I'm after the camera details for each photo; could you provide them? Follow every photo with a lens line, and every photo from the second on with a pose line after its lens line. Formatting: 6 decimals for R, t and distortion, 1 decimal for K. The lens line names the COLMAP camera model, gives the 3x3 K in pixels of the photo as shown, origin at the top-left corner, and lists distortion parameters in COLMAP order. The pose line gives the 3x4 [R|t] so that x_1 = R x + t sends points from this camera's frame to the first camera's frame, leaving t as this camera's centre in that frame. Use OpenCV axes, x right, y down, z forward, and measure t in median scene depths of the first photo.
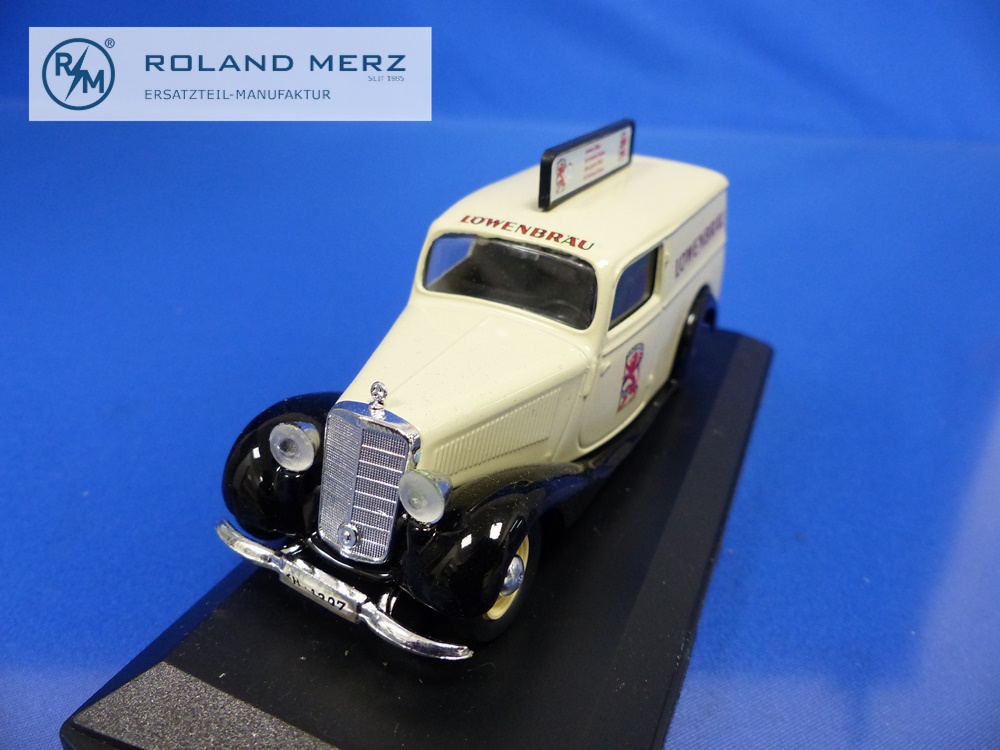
lens RADIAL K [[751.1, 0, 553.9], [0, 751.1, 373.1], [0, 0, 1]] dist [-0.004390, -0.000710]
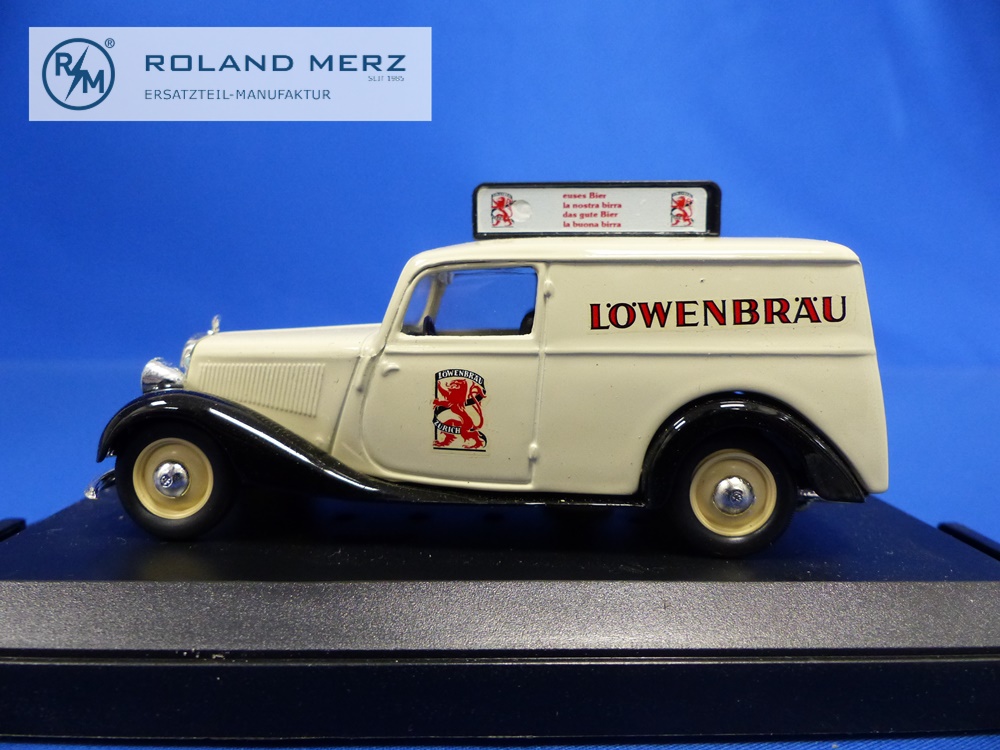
lens RADIAL K [[779.5, 0, 500.0], [0, 779.5, 375.0], [0, 0, 1]] dist [-0.008190, -0.002161]
pose [[0.391331, 0.028965, -0.919794, 0.948612], [-0.419627, 0.895159, -0.150343, 0.082199], [0.819007, 0.444804, 0.362458, 0.729284]]
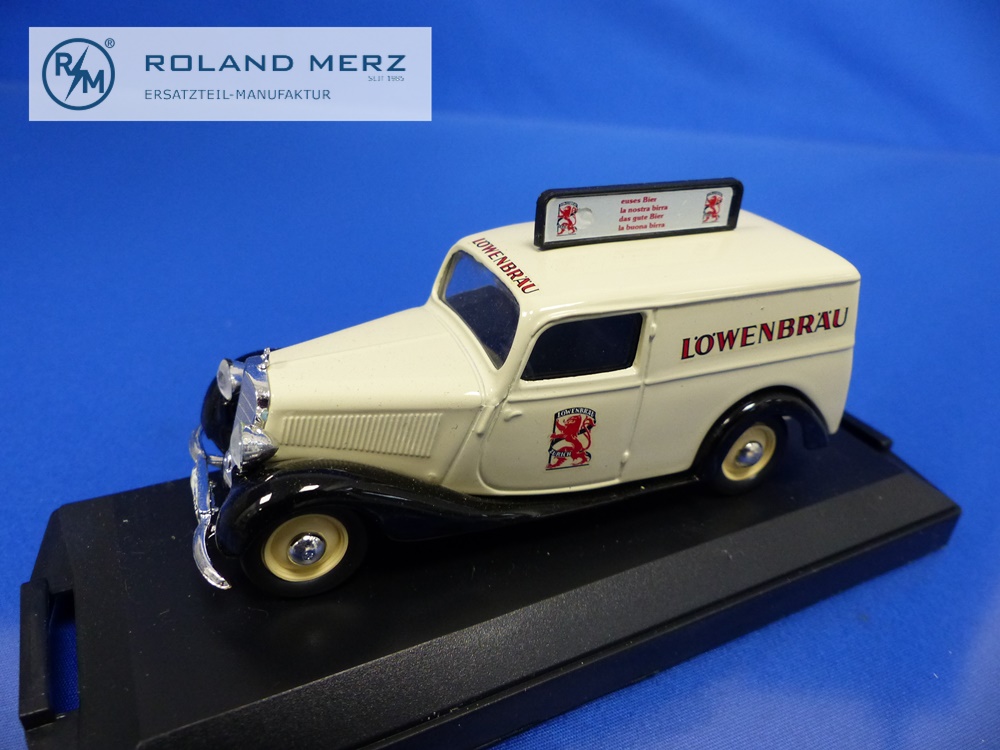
lens RADIAL K [[779.5, 0, 522.9], [0, 779.5, 397.3], [0, 0, 1]] dist [-0.006929, -0.001534]
pose [[0.766082, 0.311885, -0.562003, 0.608005], [-0.321095, 0.943160, 0.085715, -0.113106], [0.556792, 0.114792, 0.822682, 0.163404]]
